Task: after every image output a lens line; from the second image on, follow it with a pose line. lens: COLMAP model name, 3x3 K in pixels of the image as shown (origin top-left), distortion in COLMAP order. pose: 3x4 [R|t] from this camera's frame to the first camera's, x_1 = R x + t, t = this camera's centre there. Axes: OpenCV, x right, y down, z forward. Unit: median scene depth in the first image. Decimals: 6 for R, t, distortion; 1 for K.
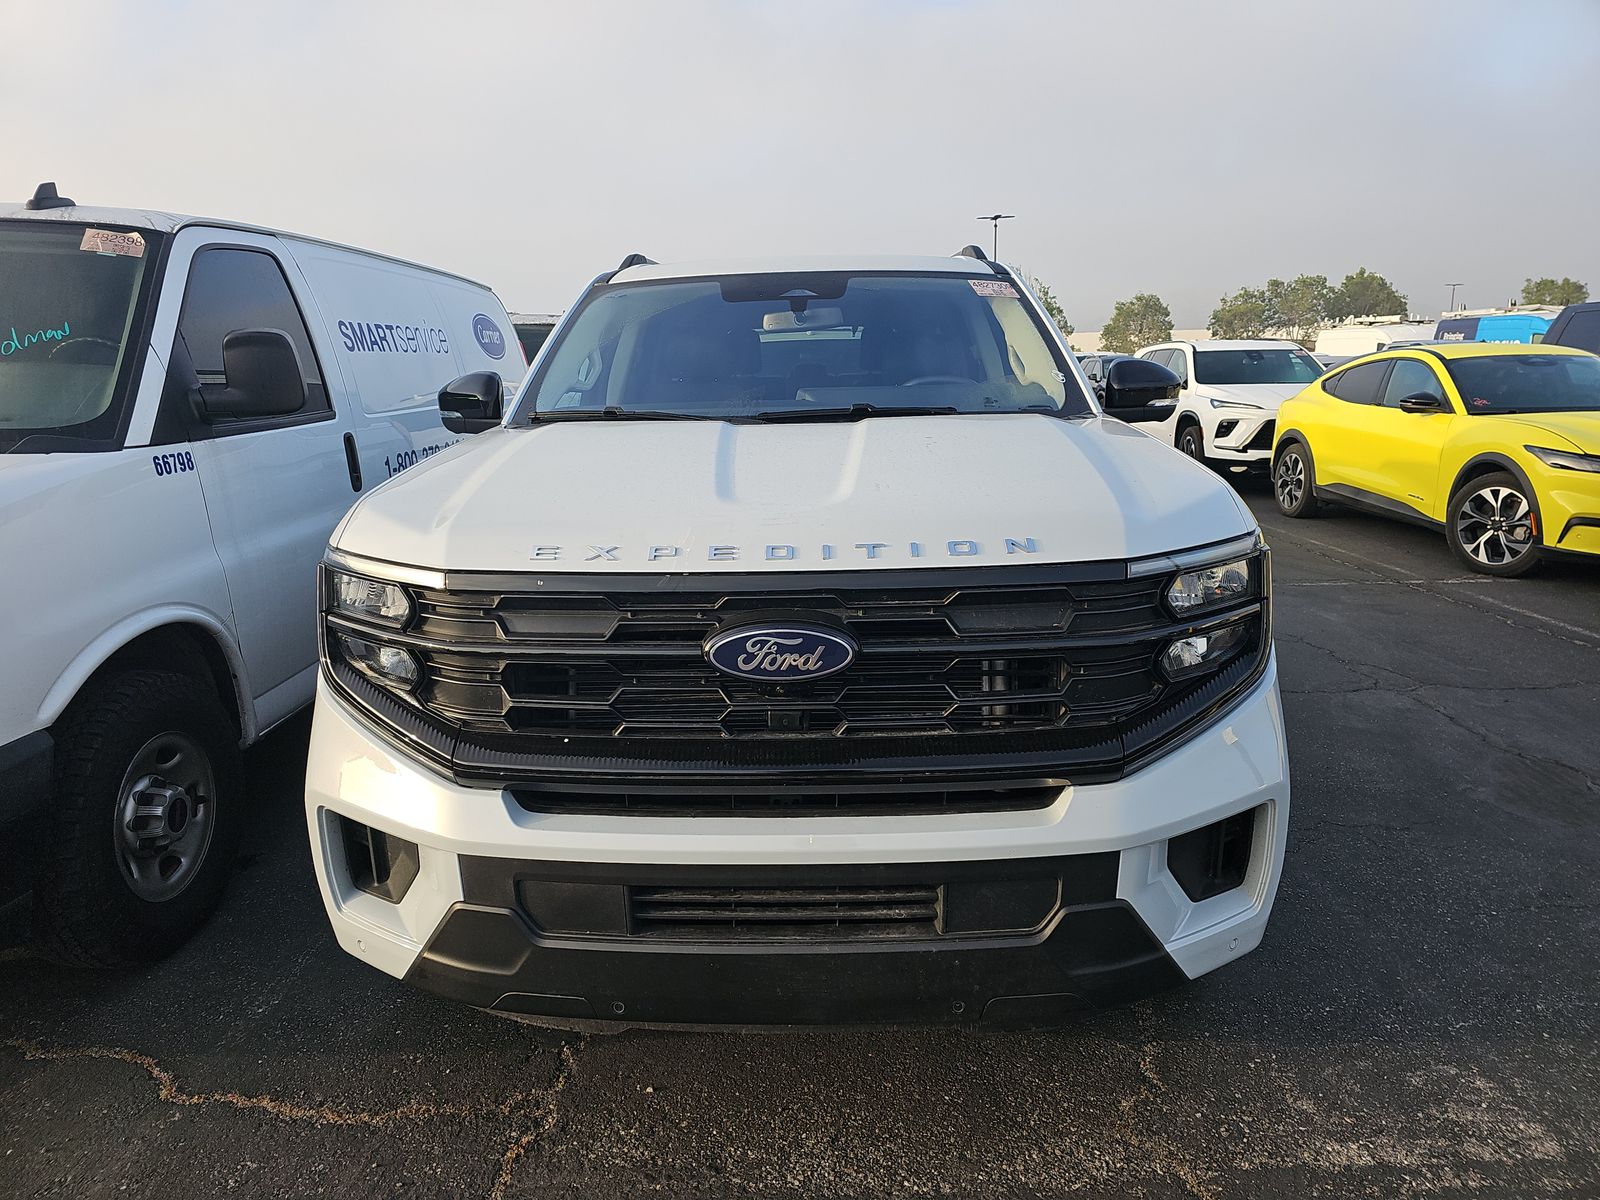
lens RADIAL K [[1078.0, 0, 843.7], [0, 1078.0, 574.1], [0, 0, 1]] dist [0.023689, -0.012208]
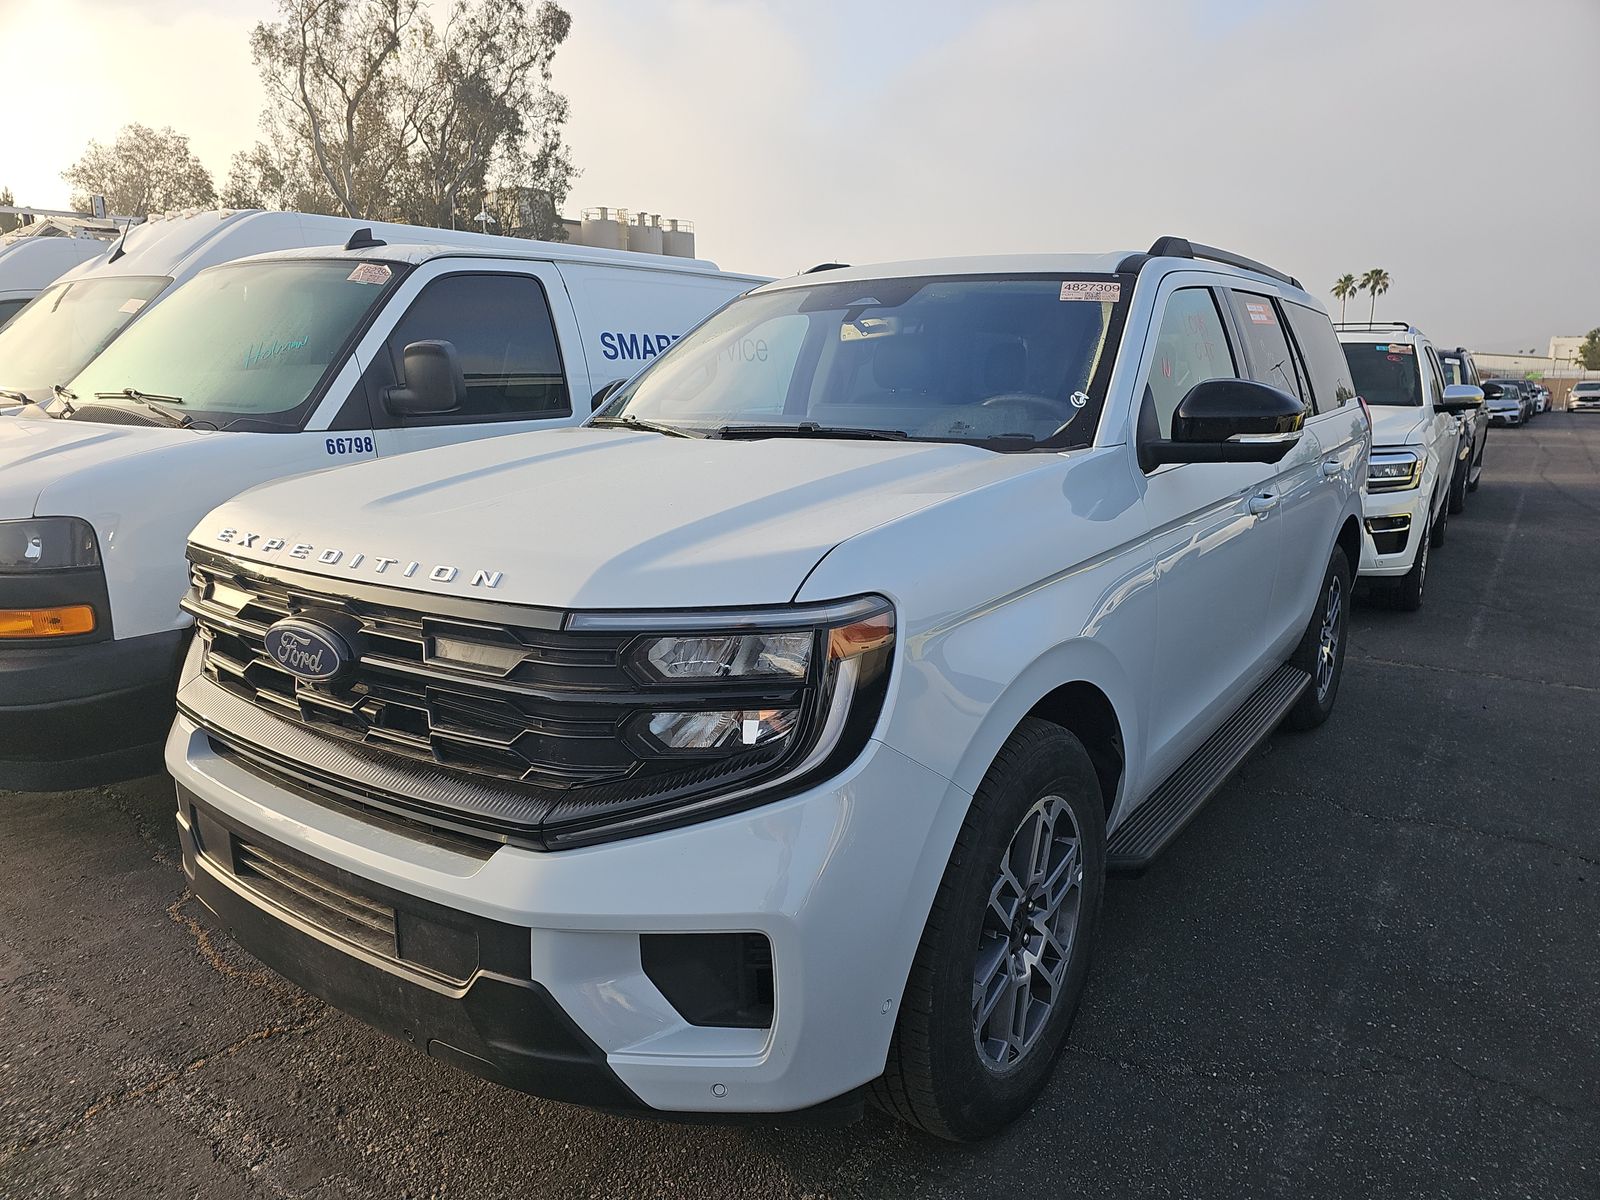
lens RADIAL K [[1078.0, 0, 799.8], [0, 1078.0, 601.8], [0, 0, 1]] dist [0.023689, -0.012208]
pose [[0.829969, 0.133315, -0.541644, 0.559585], [-0.123090, 0.990855, 0.055268, -0.056786], [0.544059, 0.020800, 0.838789, 0.225628]]
